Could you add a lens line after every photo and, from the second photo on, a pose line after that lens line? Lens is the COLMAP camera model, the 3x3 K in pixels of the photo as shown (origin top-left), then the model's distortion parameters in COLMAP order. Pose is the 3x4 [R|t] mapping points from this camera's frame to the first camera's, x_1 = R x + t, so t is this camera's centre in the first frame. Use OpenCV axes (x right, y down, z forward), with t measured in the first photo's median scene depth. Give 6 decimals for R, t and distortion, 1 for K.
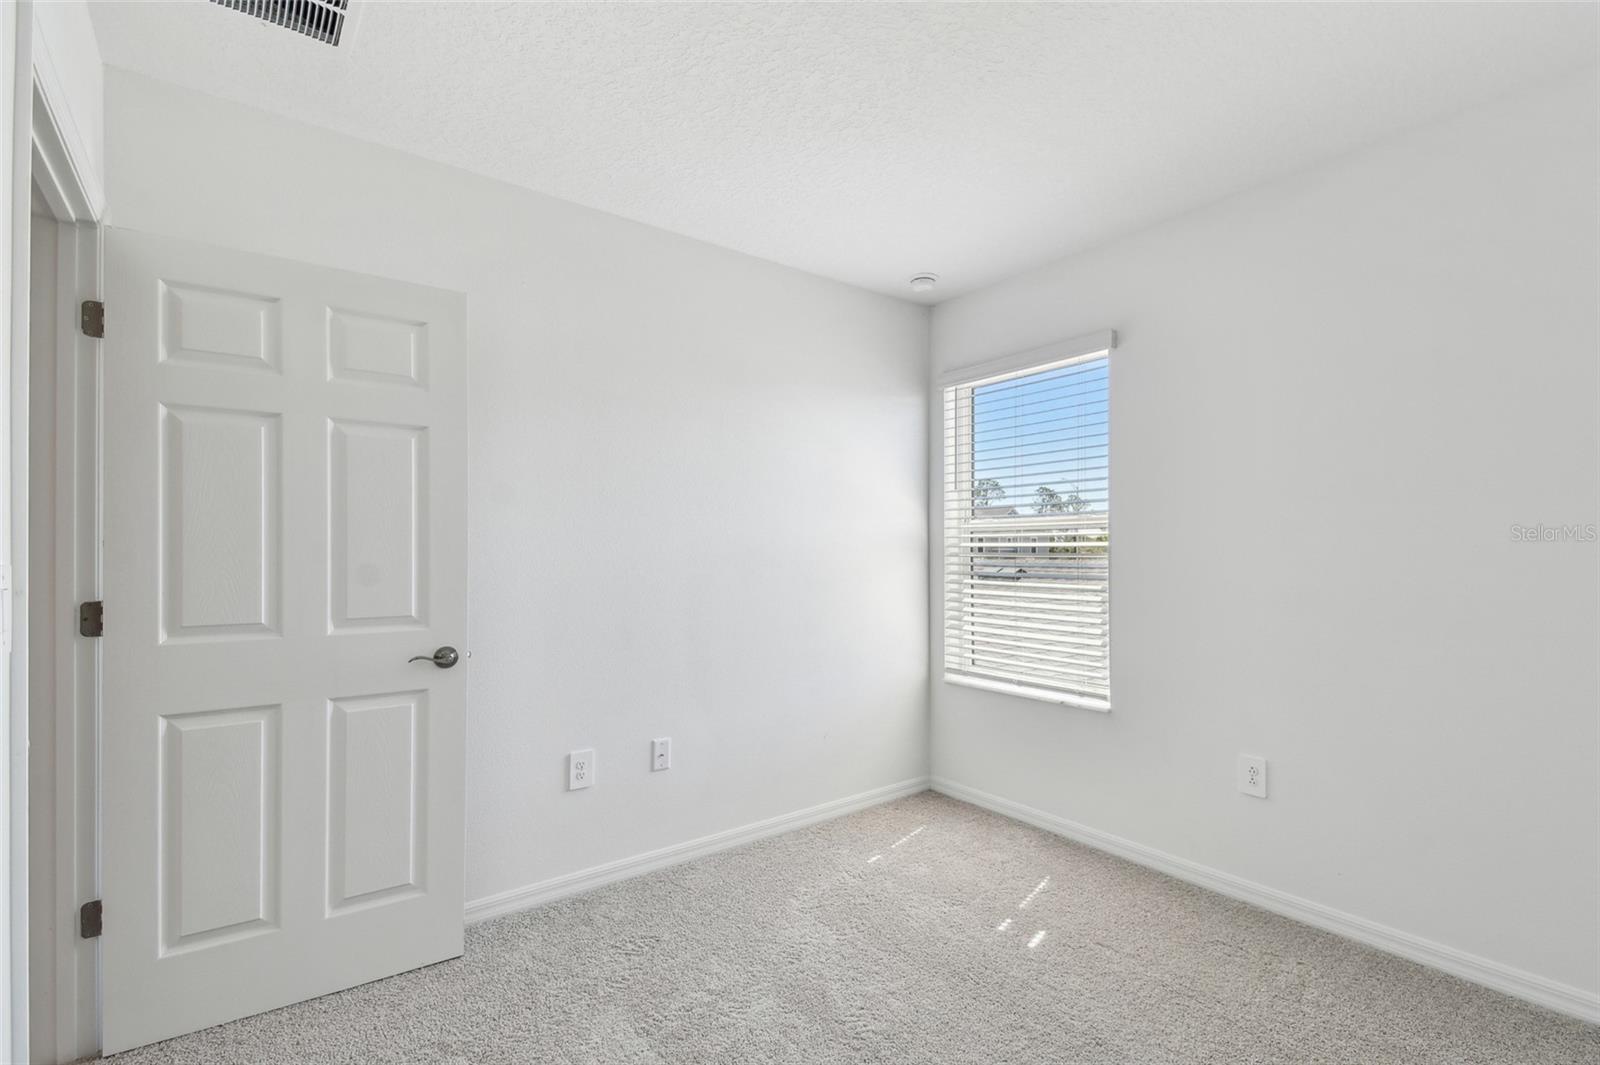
lens RADIAL K [[728.5, 0, 809.7], [0, 728.5, 540.9], [0, 0, 1]] dist [0.050681, -0.027085]
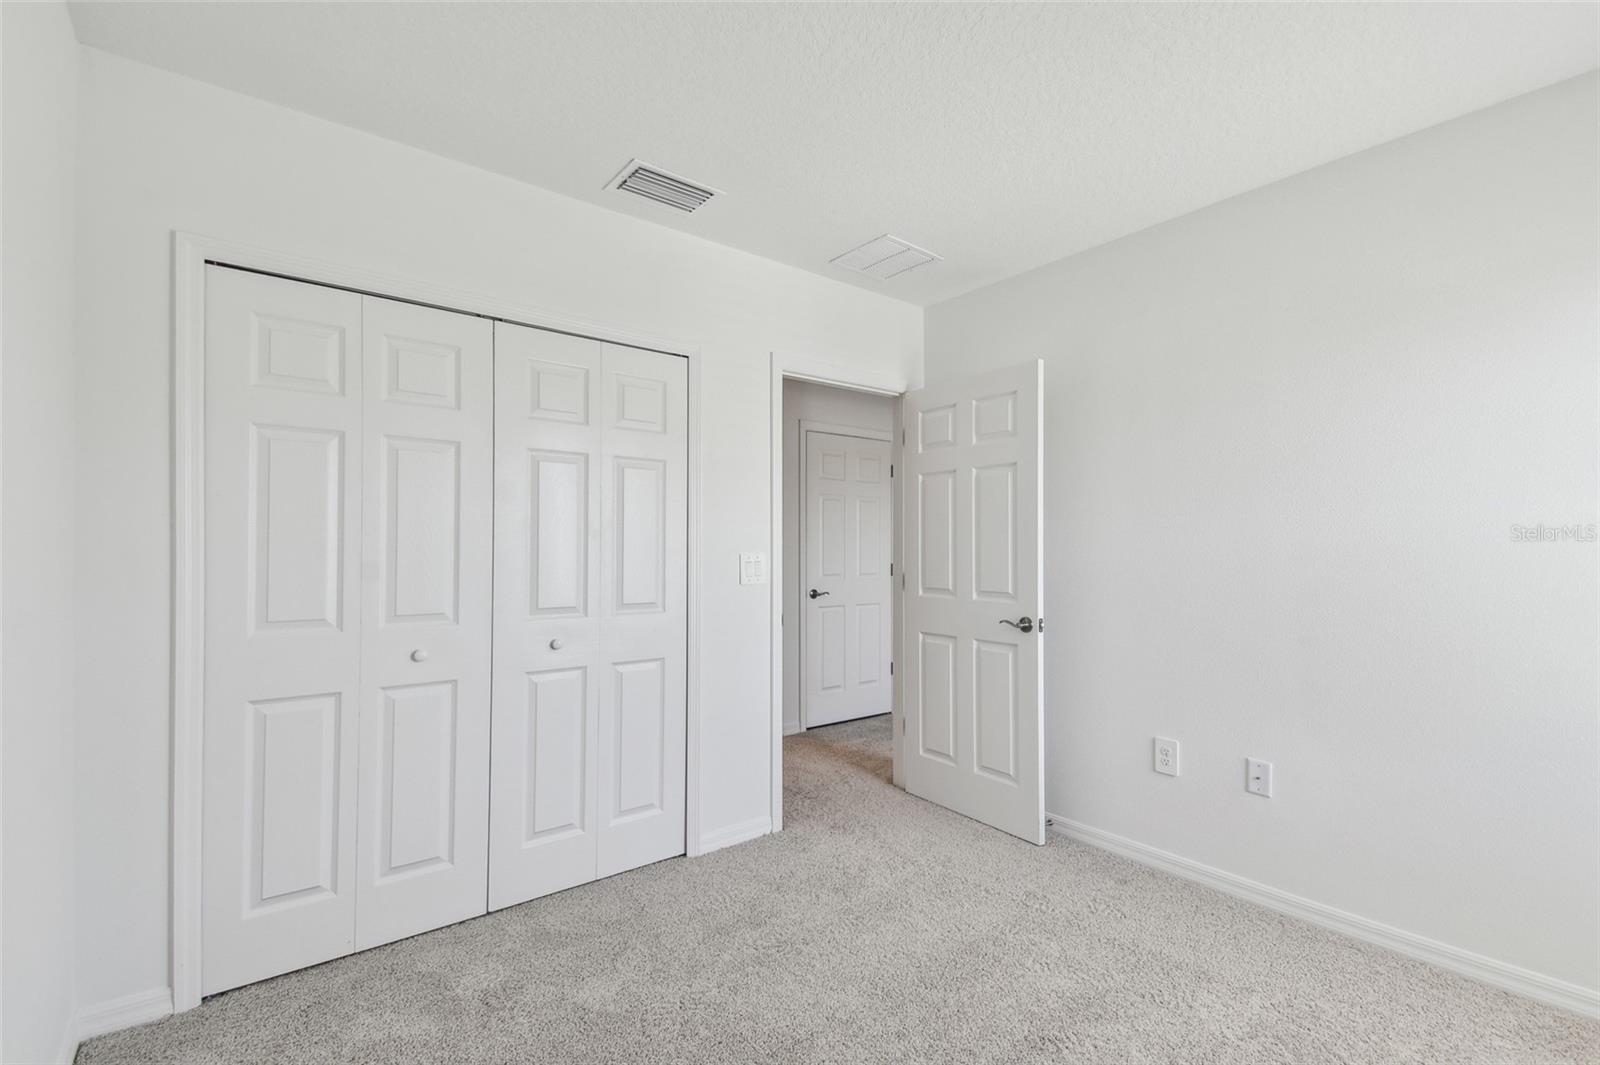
lens RADIAL K [[728.5, 0, 809.7], [0, 728.5, 540.9], [0, 0, 1]] dist [0.050681, -0.027085]
pose [[0.014398, -0.010056, -0.999846, 0.909714], [0.010616, 0.999895, -0.009904, 0.008142], [0.999840, -0.010472, 0.014503, 0.581294]]
